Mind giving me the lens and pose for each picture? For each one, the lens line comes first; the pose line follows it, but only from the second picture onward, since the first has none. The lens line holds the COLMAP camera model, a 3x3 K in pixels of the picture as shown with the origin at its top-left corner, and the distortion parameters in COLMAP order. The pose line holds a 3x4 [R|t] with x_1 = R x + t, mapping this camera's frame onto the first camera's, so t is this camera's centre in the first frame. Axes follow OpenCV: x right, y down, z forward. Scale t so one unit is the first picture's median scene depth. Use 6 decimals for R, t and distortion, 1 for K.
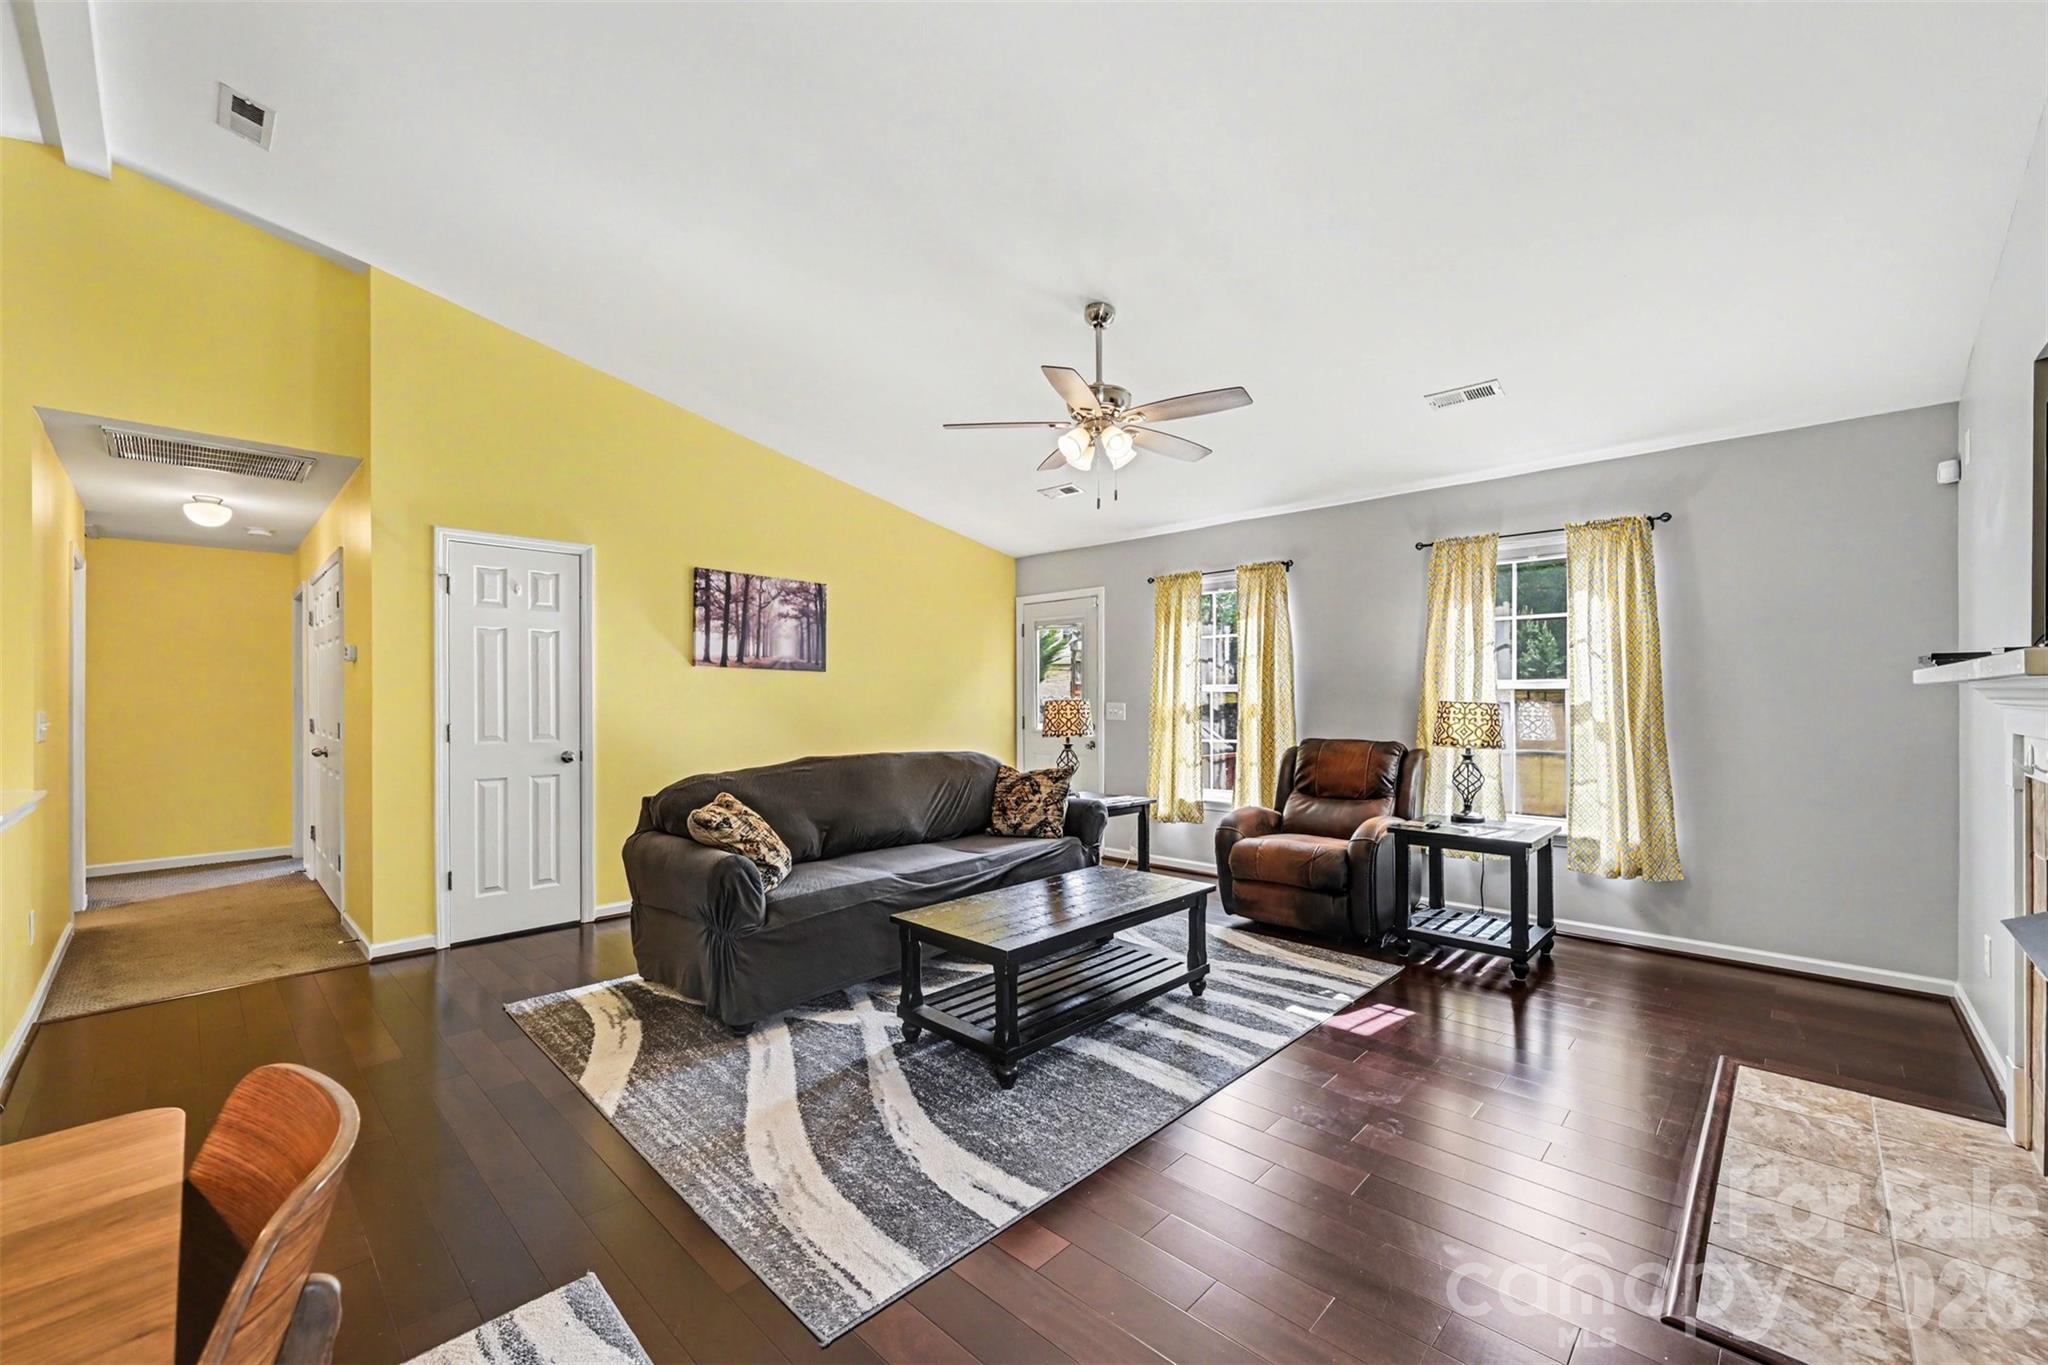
lens RADIAL K [[824.3, 0, 1034.0], [0, 824.3, 707.0], [0, 0, 1]] dist [-0.001490, -0.000240]
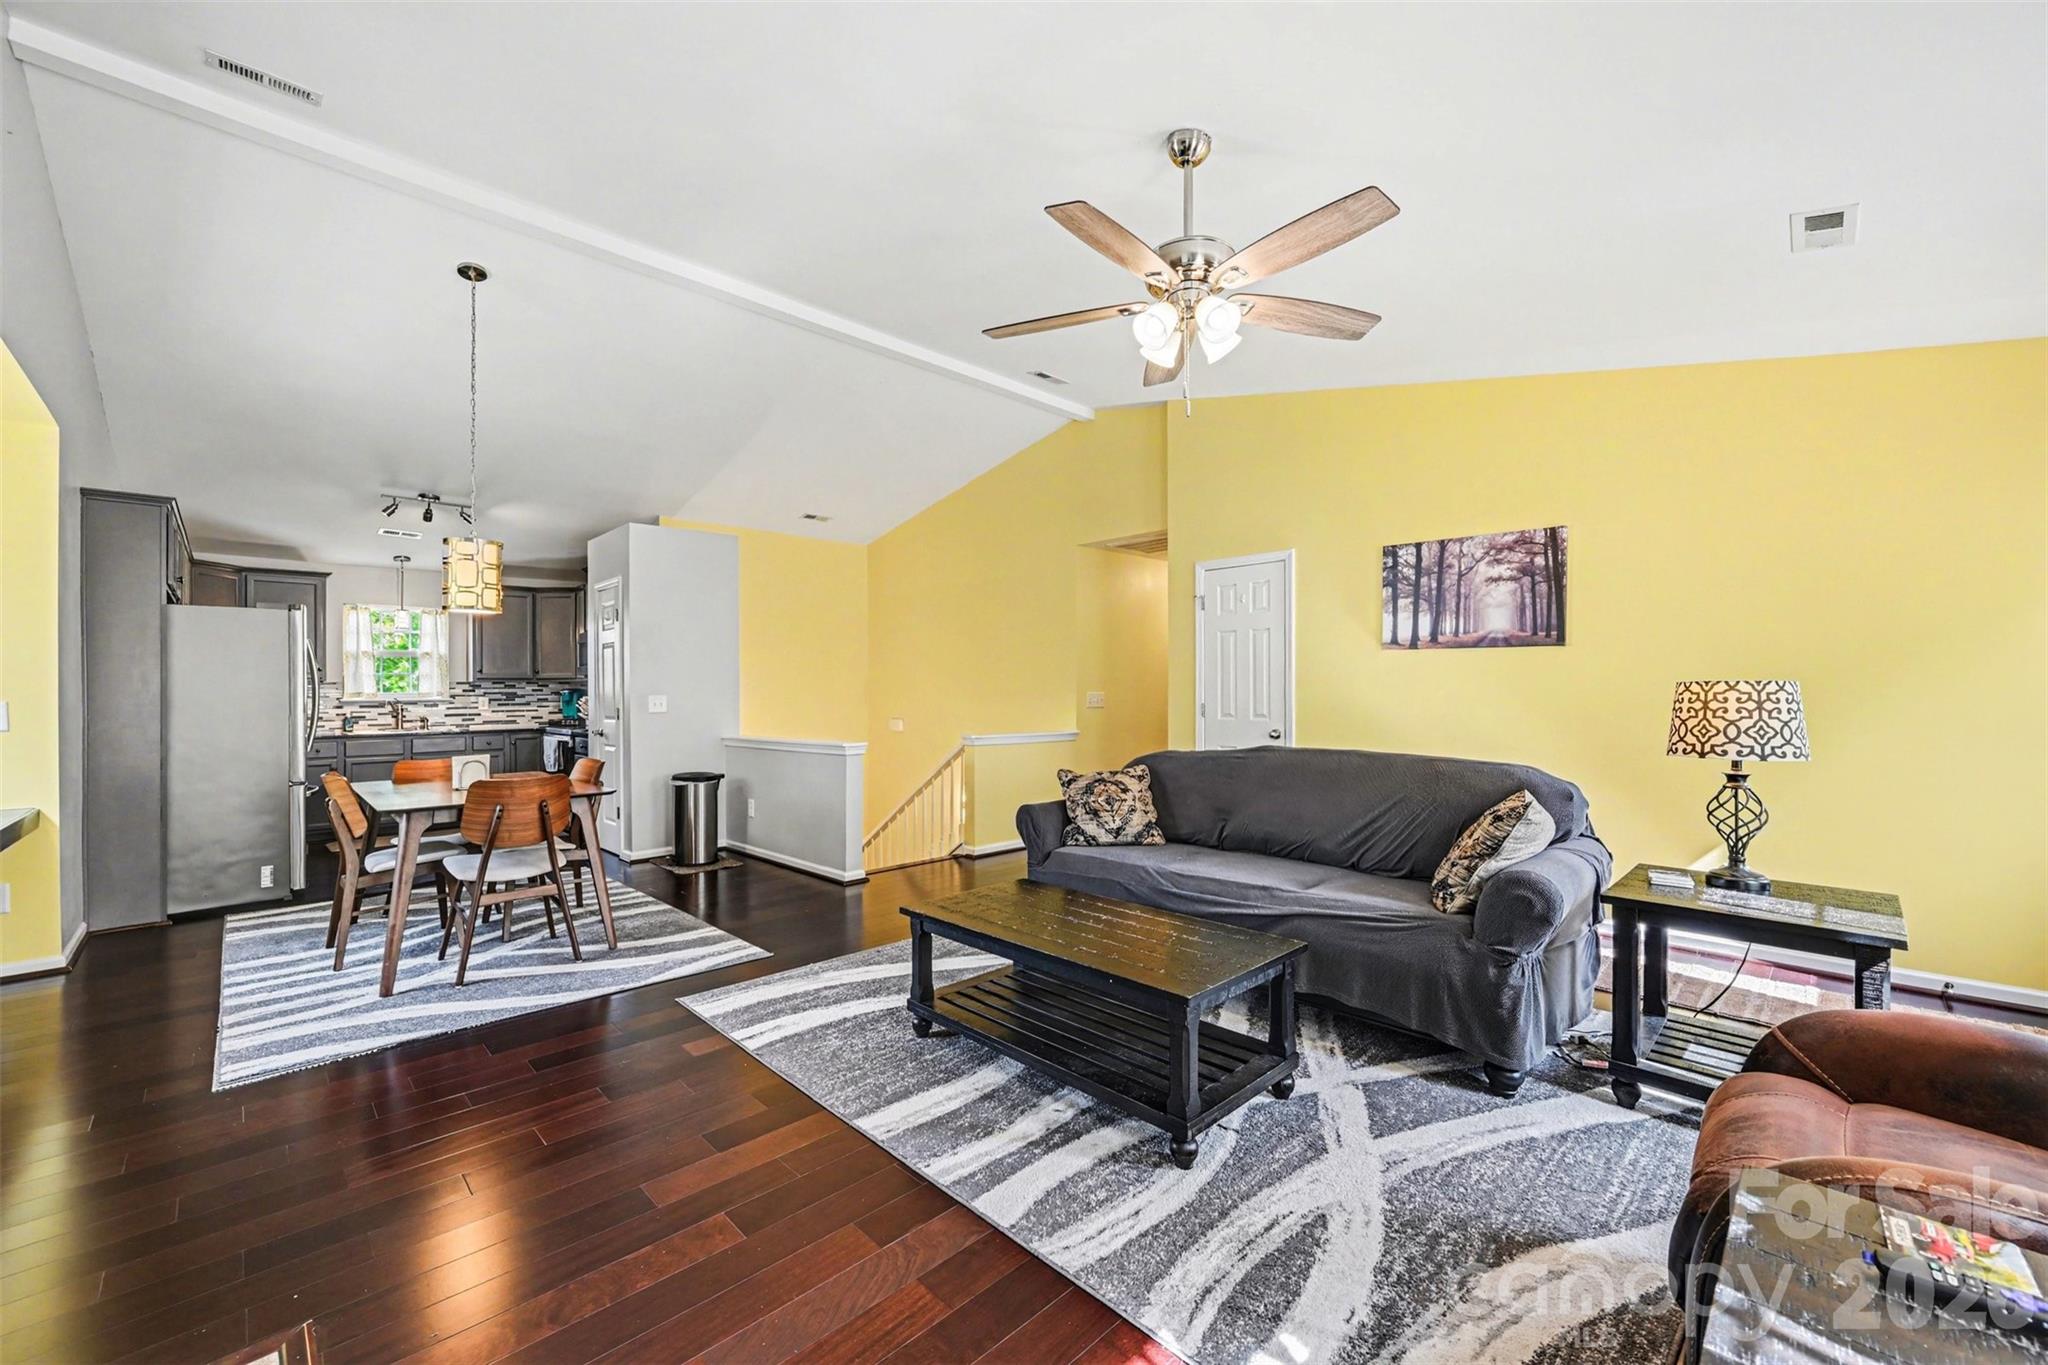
lens RADIAL K [[815.8, 0, 1020.6], [0, 815.8, 693.1], [0, 0, 1]] dist [-0.000836, 0.000057]
pose [[-0.044661, 0.005479, -0.998987, 0.541117], [-0.003795, 0.999977, 0.005654, -0.002979], [0.998995, 0.004044, -0.044639, 0.606016]]
